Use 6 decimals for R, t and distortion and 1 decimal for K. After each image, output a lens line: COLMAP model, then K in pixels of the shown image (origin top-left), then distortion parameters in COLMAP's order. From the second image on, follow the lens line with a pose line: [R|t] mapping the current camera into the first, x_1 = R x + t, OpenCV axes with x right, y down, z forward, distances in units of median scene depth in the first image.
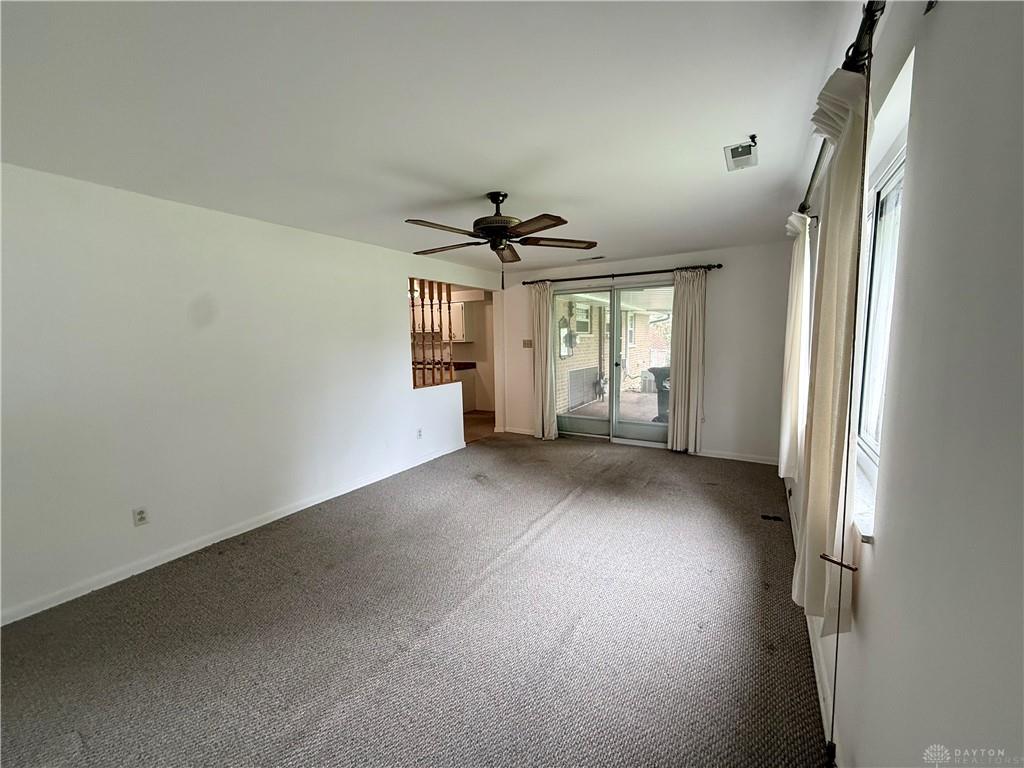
lens RADIAL K [[408.5, 0, 512.0], [0, 408.5, 384.0], [0, 0, 1]] dist [-0.002740, -0.000375]
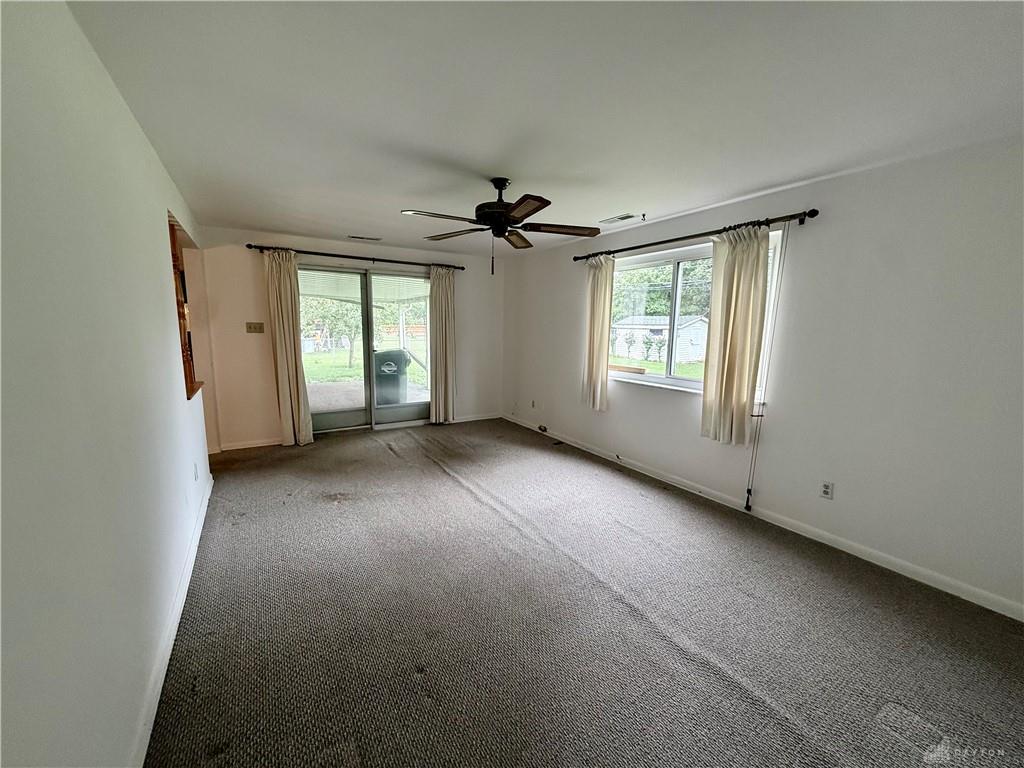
lens RADIAL K [[408.5, 0, 512.0], [0, 408.5, 384.0], [0, 0, 1]] dist [-0.002740, -0.000375]
pose [[0.449618, -0.104233, 0.887118, -0.565132], [0.077058, 0.993992, 0.077735, -0.022193], [-0.889891, 0.033409, 0.454949, 0.306689]]
